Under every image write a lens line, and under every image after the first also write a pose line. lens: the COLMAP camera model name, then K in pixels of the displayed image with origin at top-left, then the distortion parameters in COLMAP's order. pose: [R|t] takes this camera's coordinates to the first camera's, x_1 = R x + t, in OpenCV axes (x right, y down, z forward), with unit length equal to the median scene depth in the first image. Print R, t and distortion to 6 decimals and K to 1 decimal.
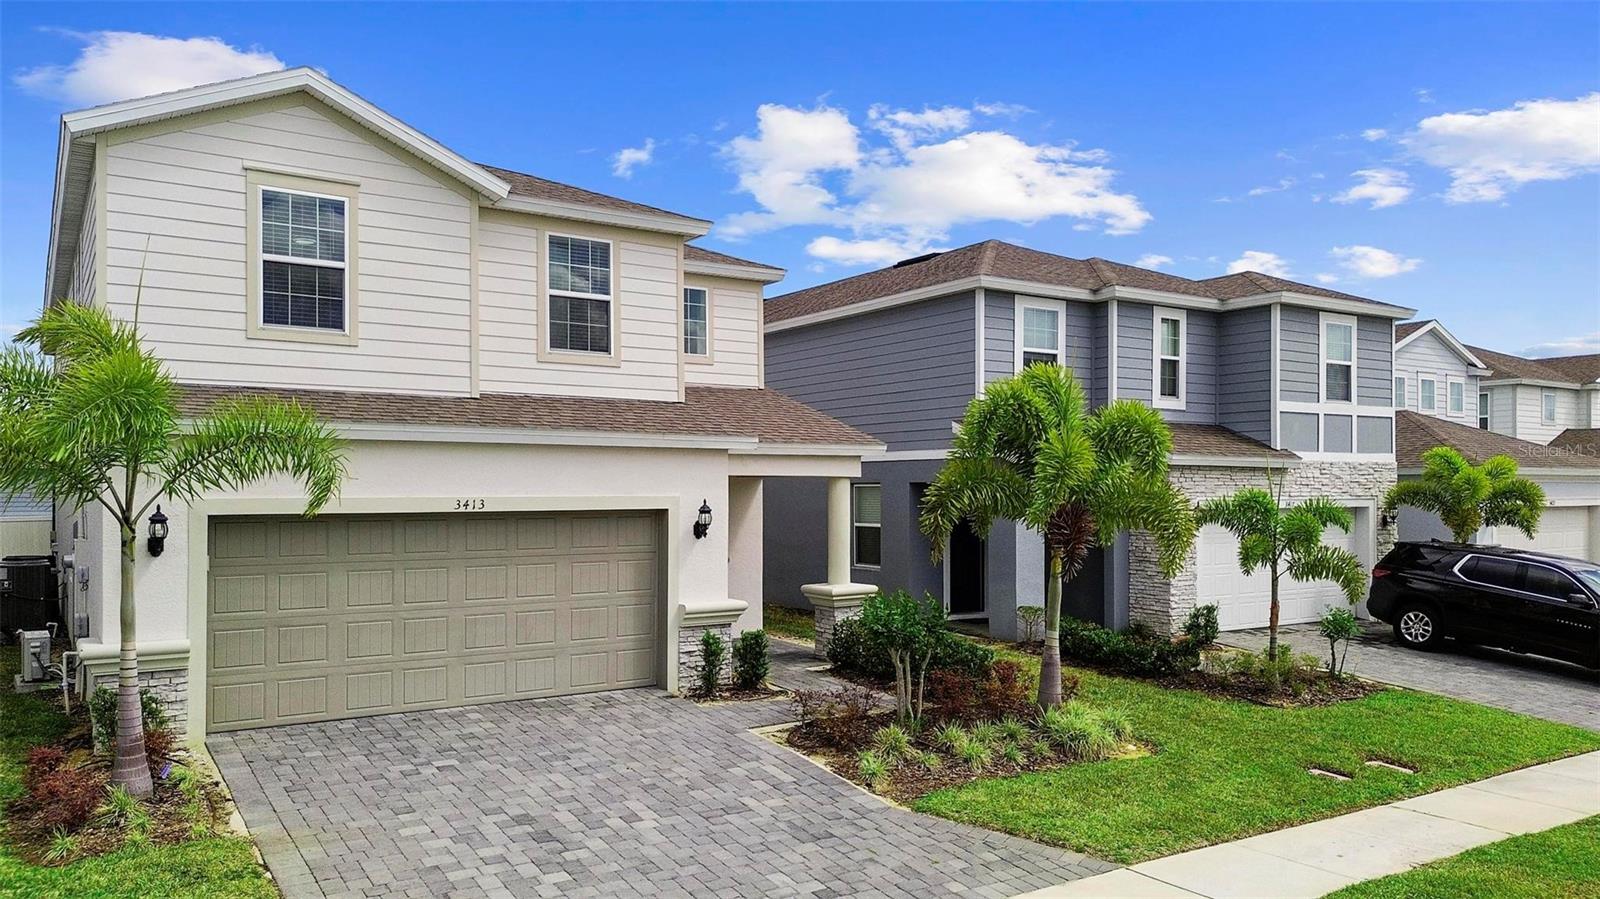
lens RADIAL K [[1136.3, 0, 801.8], [0, 1136.3, 475.8], [0, 0, 1]] dist [0.076955, -0.059845]
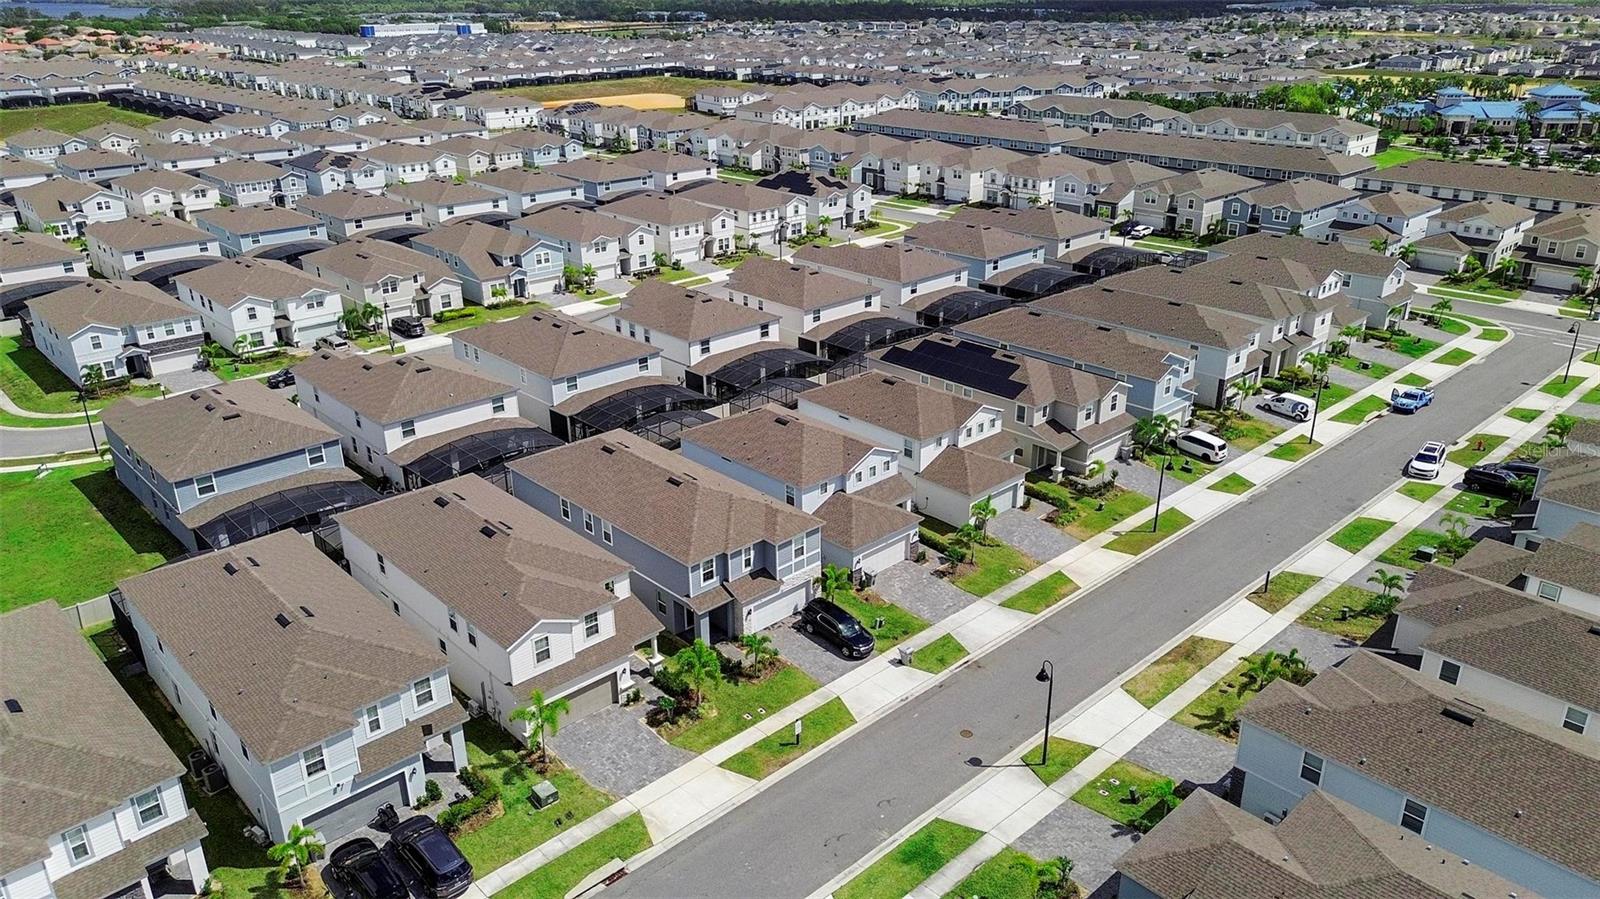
lens RADIAL K [[1136.3, 0, 801.8], [0, 1136.3, 475.8], [0, 0, 1]] dist [0.076955, -0.059845]
pose [[0.985583, -0.079392, 0.149406, -0.005329], [0.008223, 0.904500, 0.426395, -2.509314], [-0.168990, -0.419019, 0.892113, -2.756891]]
